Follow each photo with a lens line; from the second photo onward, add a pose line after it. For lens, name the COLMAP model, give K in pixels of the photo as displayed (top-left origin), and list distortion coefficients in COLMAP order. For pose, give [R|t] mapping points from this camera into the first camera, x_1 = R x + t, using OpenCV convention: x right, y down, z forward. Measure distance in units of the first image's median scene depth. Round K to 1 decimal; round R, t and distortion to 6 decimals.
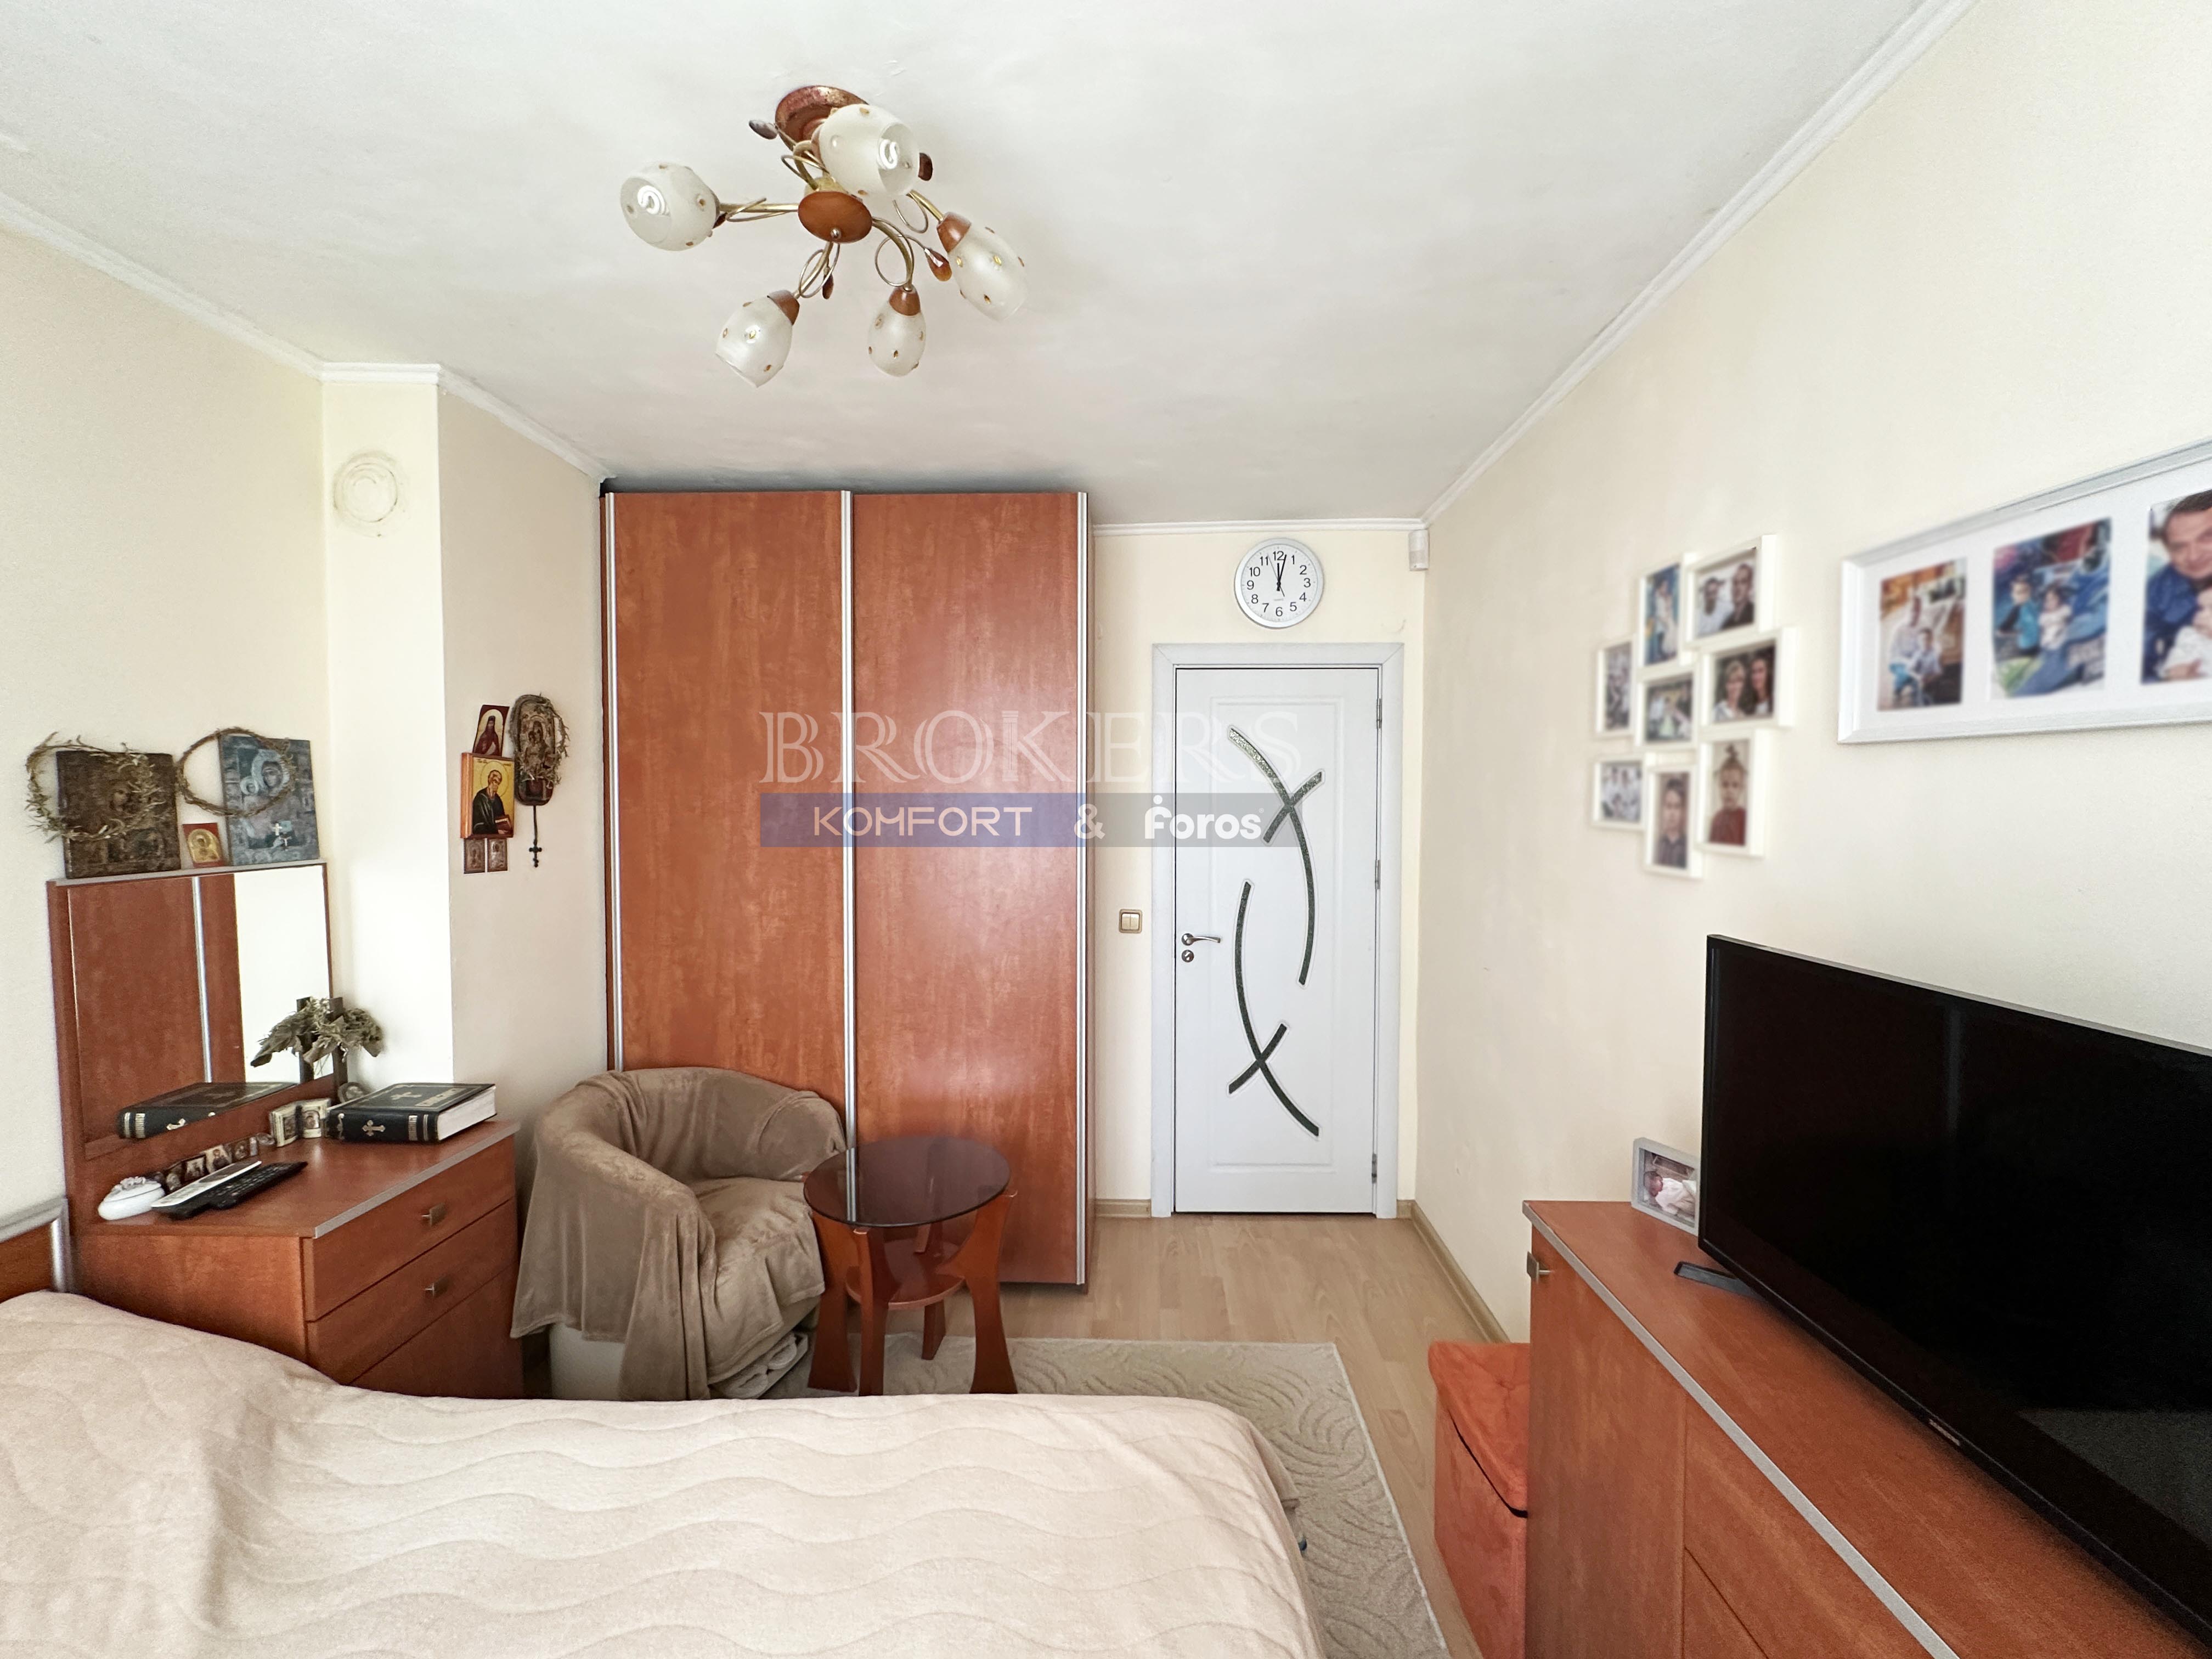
lens RADIAL K [[880.0, 0, 1102.2], [0, 880.0, 829.5], [0, 0, 1]] dist [-0.002648, 0.000521]
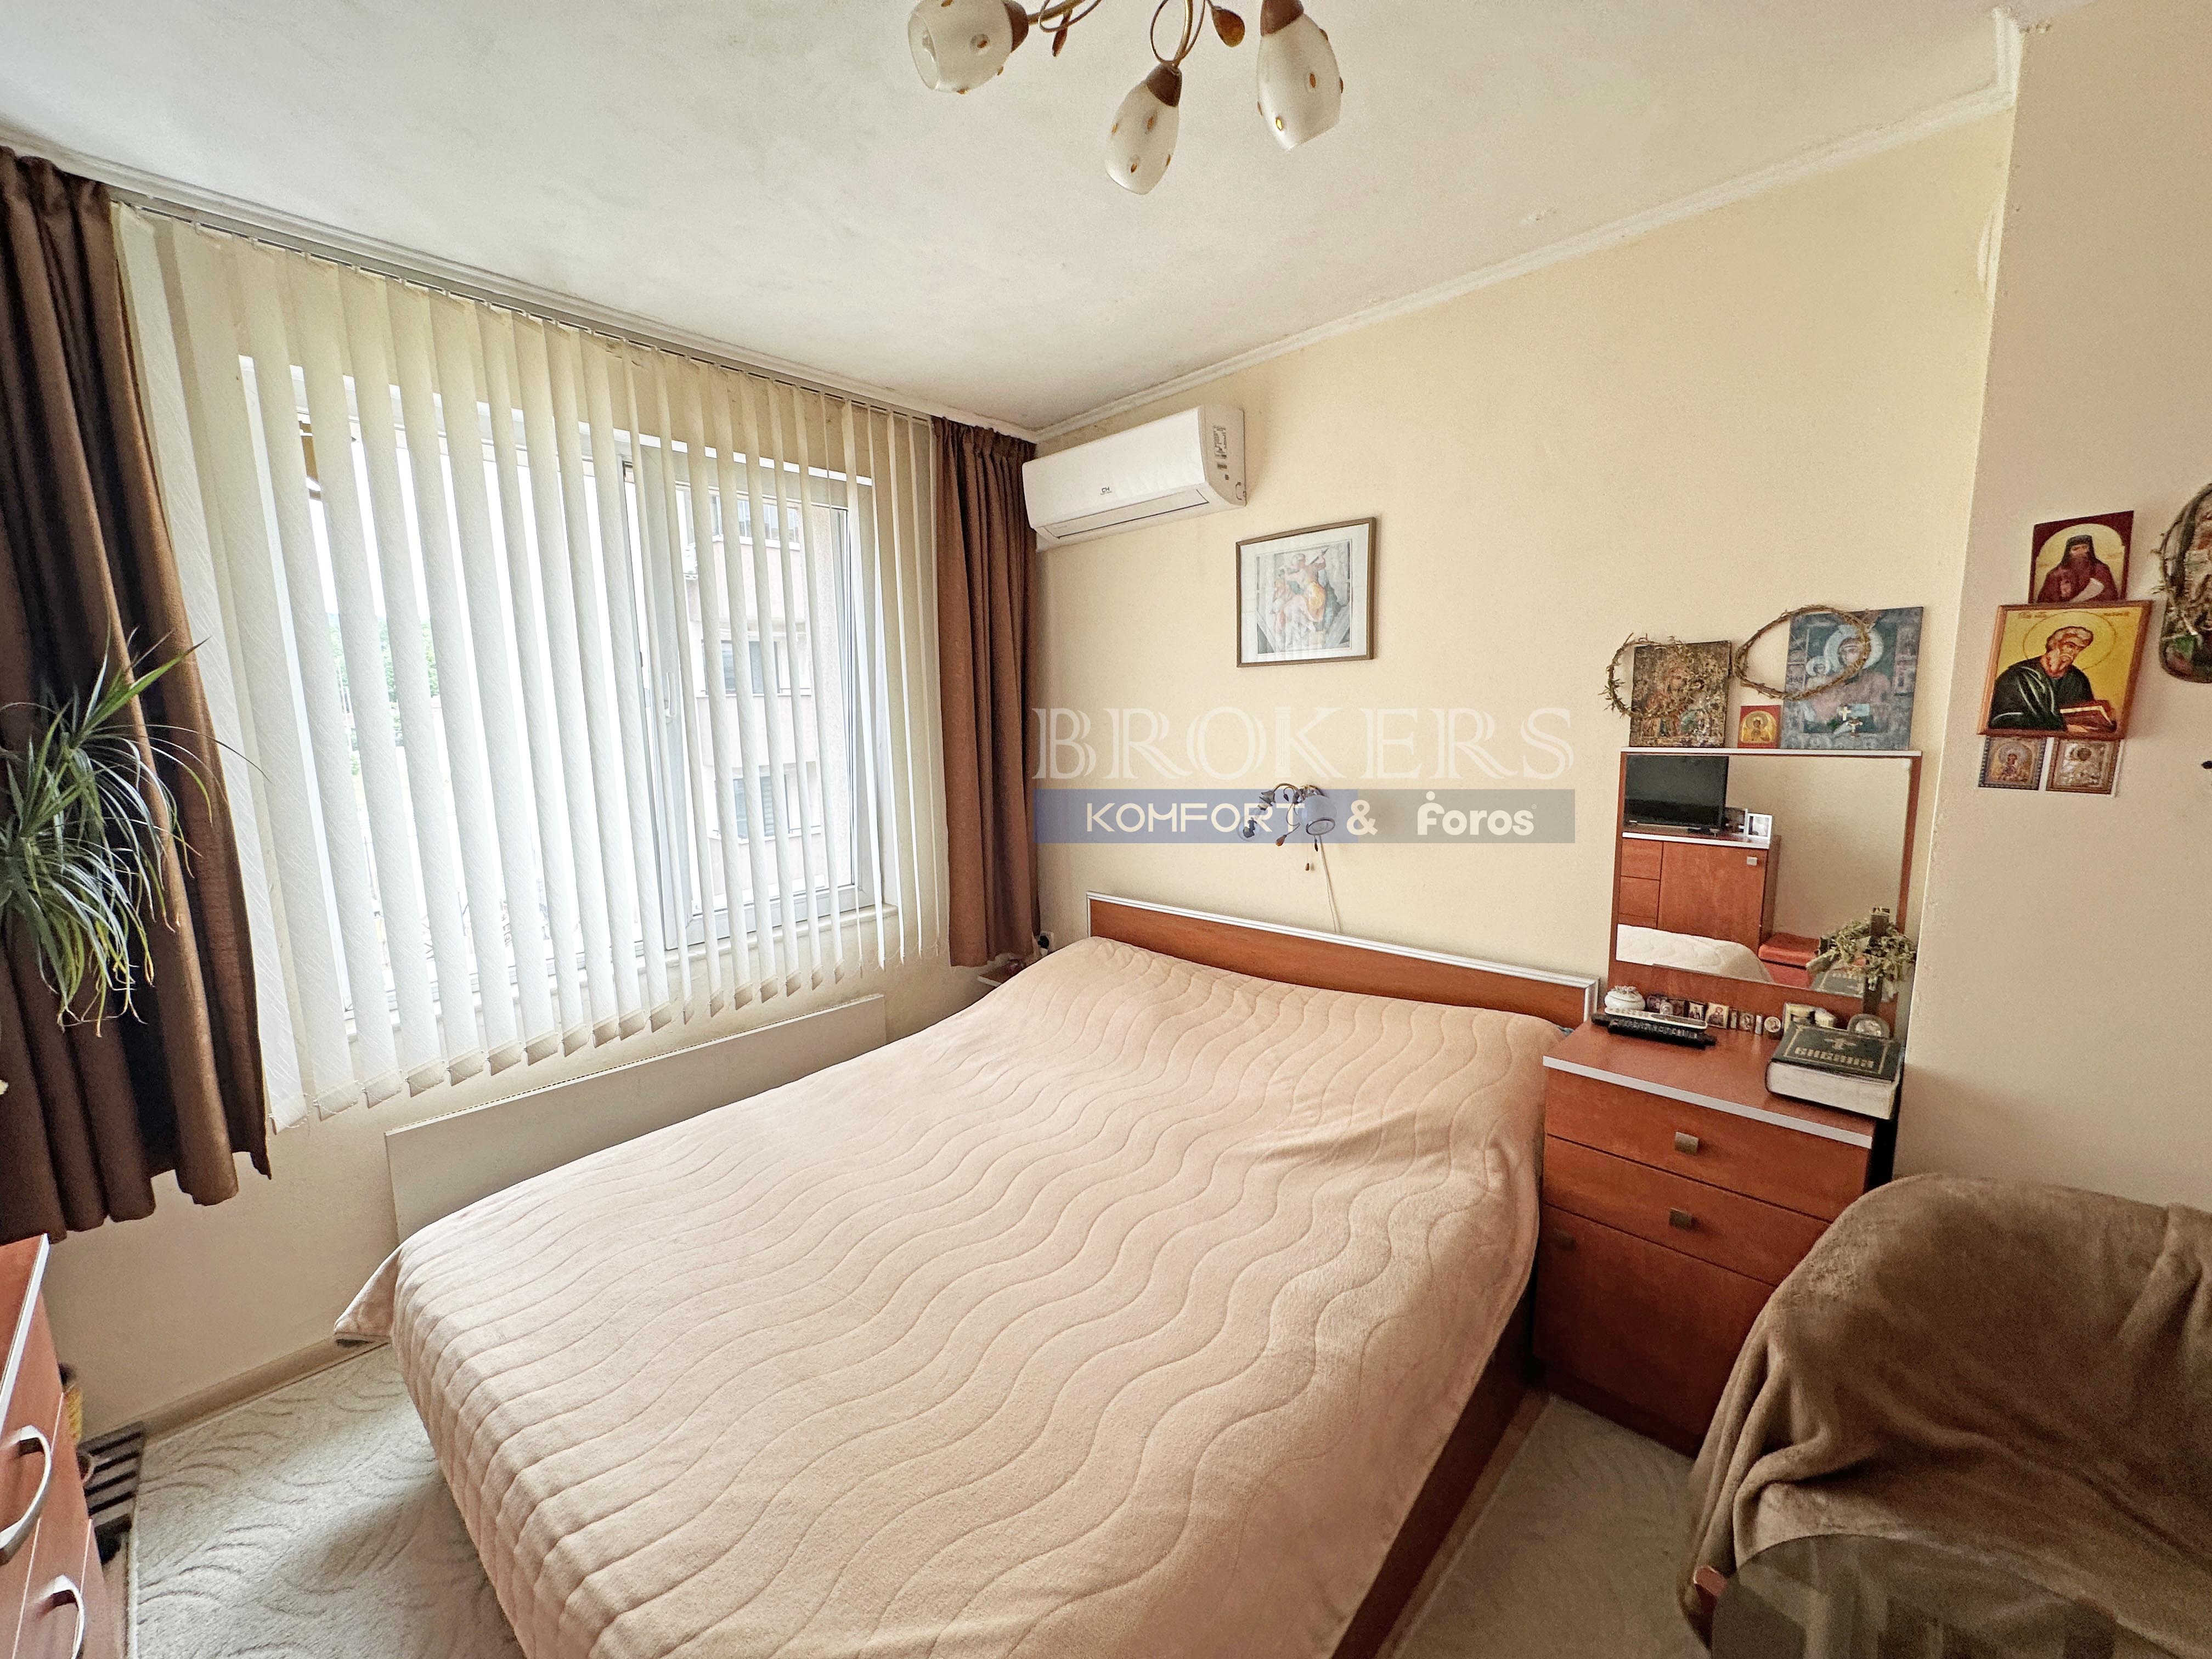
lens RADIAL K [[880.0, 0, 1102.2], [0, 880.0, 829.5], [0, 0, 1]] dist [-0.002648, 0.000521]
pose [[-0.656034, 0.123223, -0.744604, 0.261465], [-0.006470, 0.985627, 0.168811, -0.030704], [0.754703, 0.115563, -0.645808, 1.030552]]
